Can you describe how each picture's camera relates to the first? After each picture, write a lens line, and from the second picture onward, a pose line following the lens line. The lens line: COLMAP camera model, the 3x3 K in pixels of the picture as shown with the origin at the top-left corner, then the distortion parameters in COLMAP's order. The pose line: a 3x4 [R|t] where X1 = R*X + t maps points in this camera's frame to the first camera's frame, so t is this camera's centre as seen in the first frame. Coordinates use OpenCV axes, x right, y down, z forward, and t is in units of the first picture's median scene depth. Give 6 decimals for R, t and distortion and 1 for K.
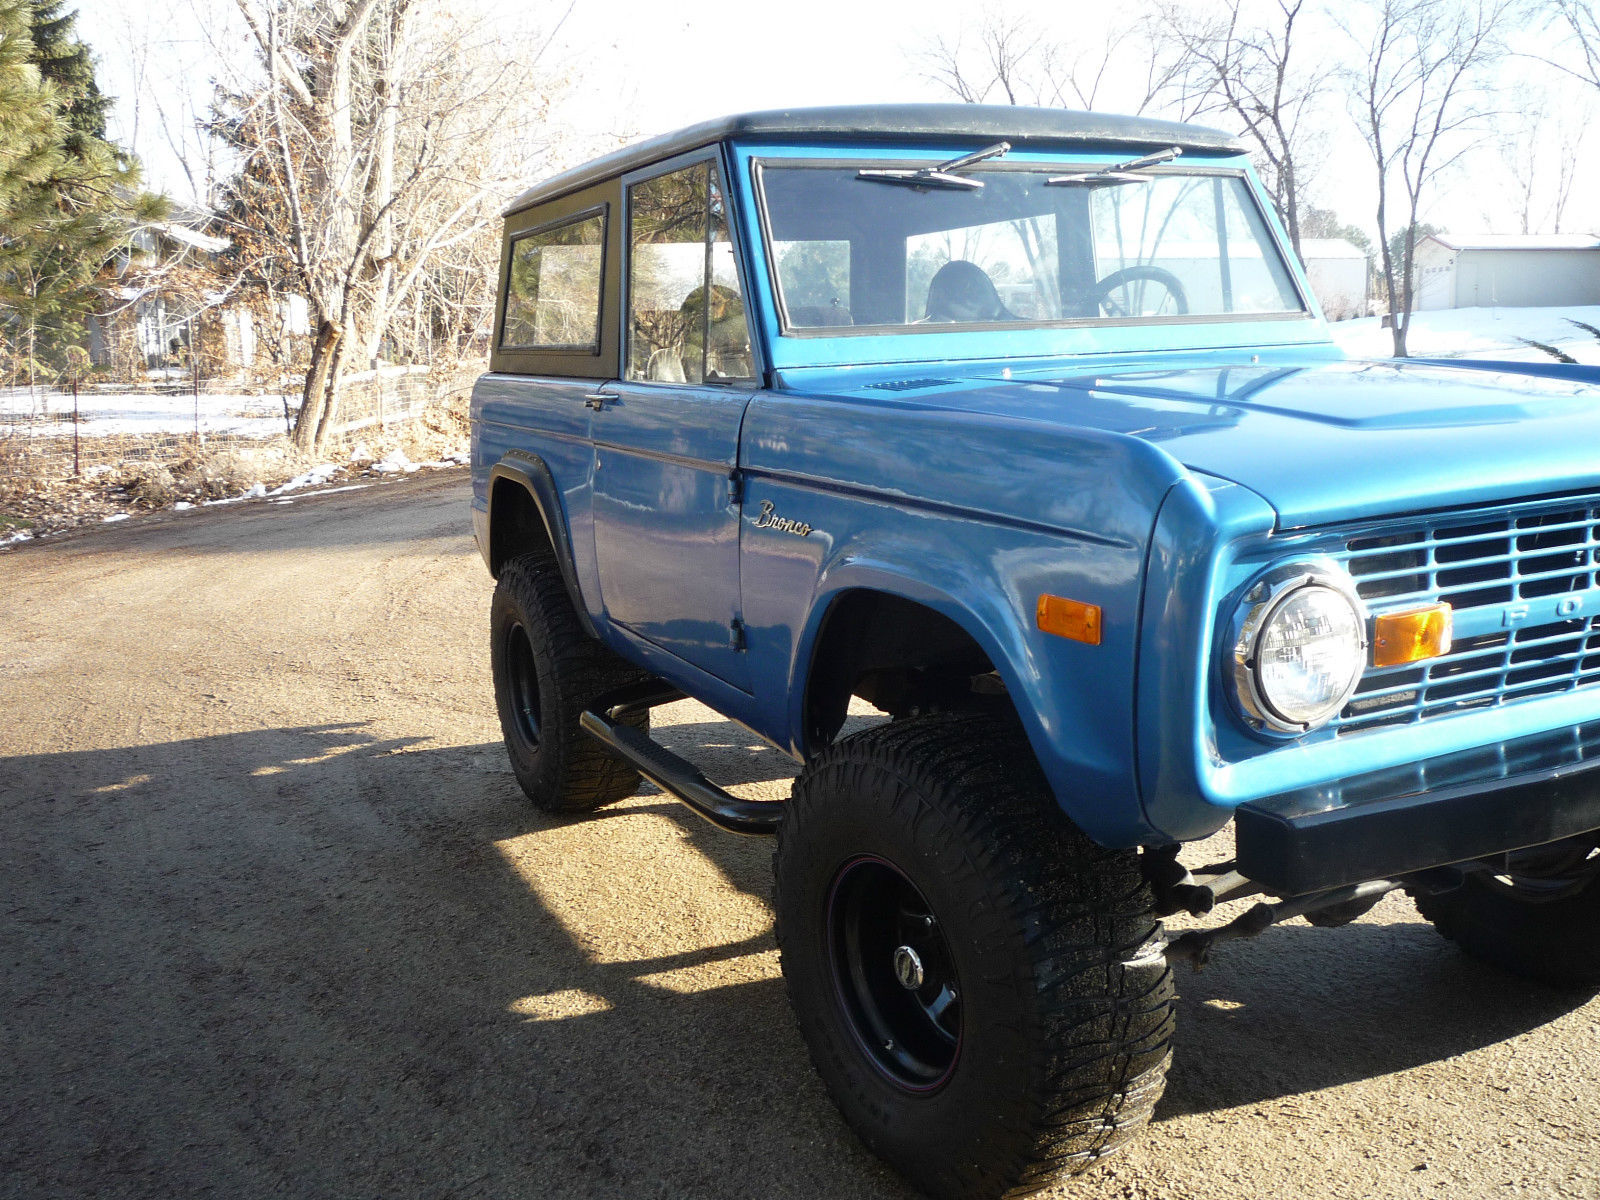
lens RADIAL K [[1486.7, 0, 789.0], [0, 1486.7, 598.4], [0, 0, 1]] dist [-0.080159, 0.062284]
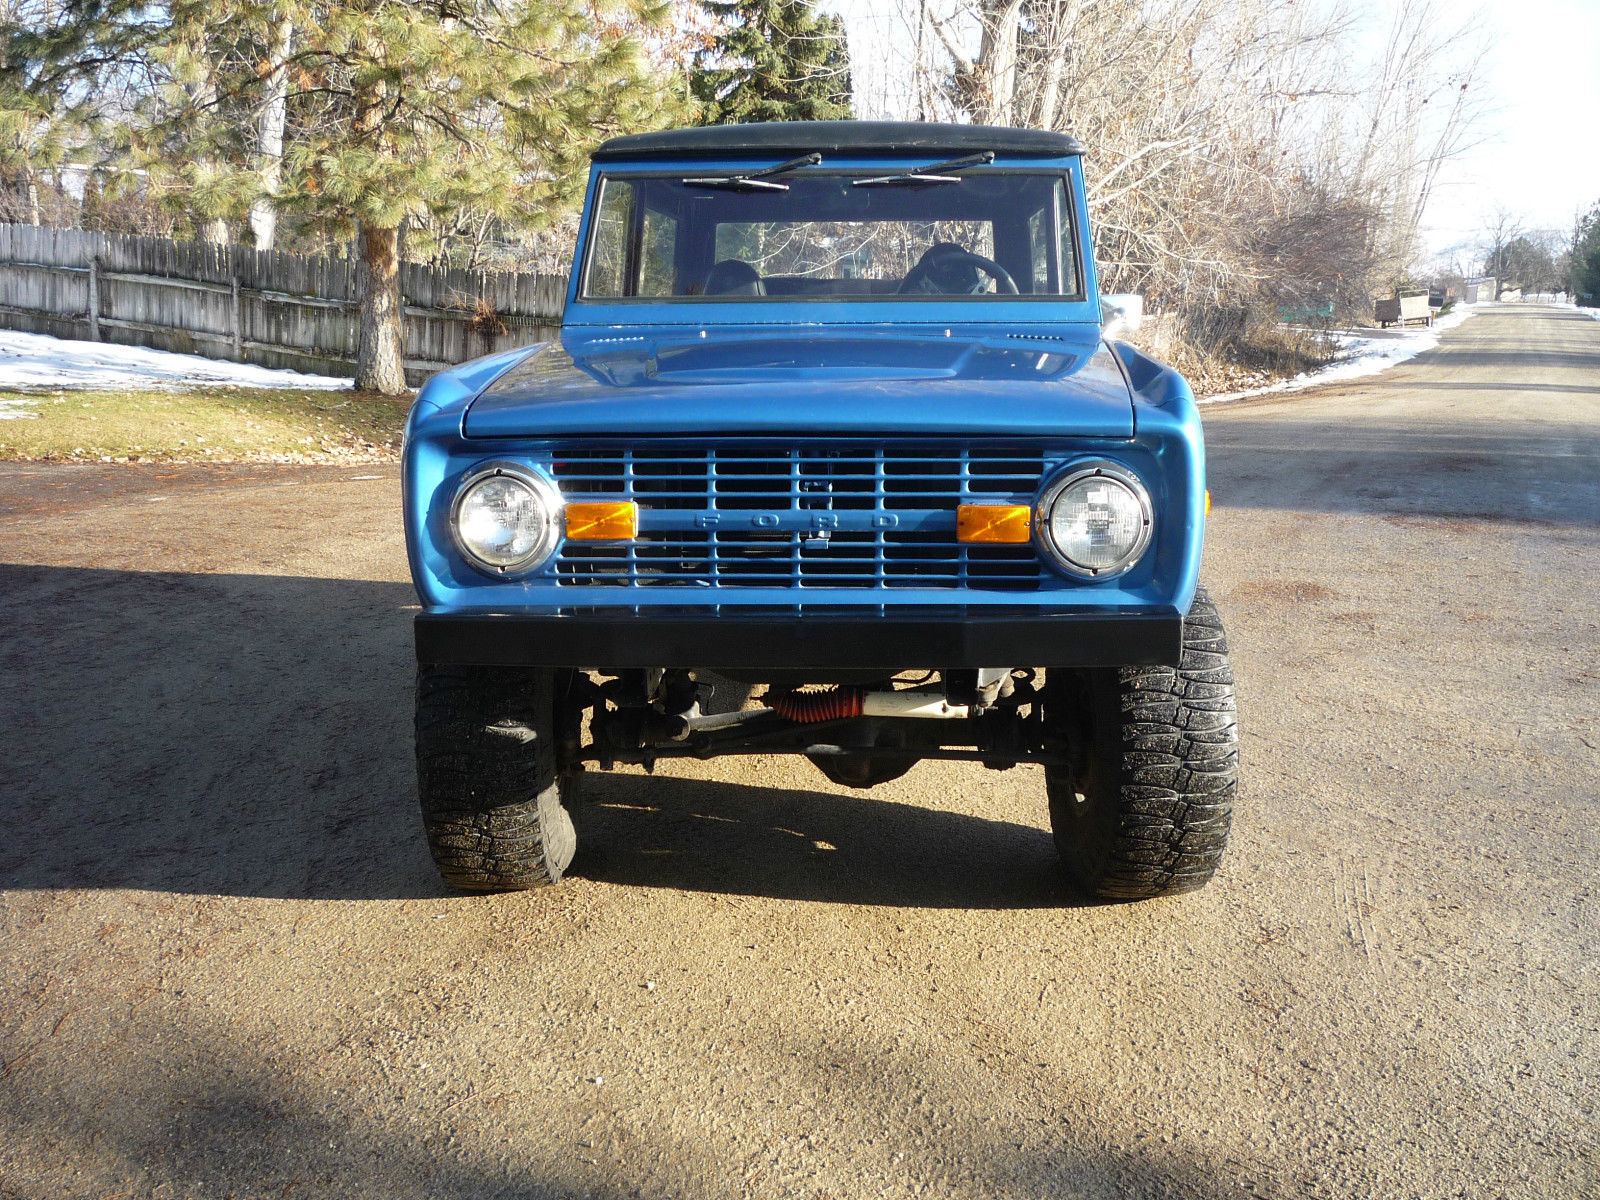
lens RADIAL K [[1486.7, 0, 789.0], [0, 1486.7, 598.4], [0, 0, 1]] dist [-0.080159, 0.062284]
pose [[0.872742, 0.127517, -0.471234, 0.840737], [-0.113335, 0.991834, 0.058491, -0.003863], [0.474844, 0.002359, 0.880067, -0.130883]]
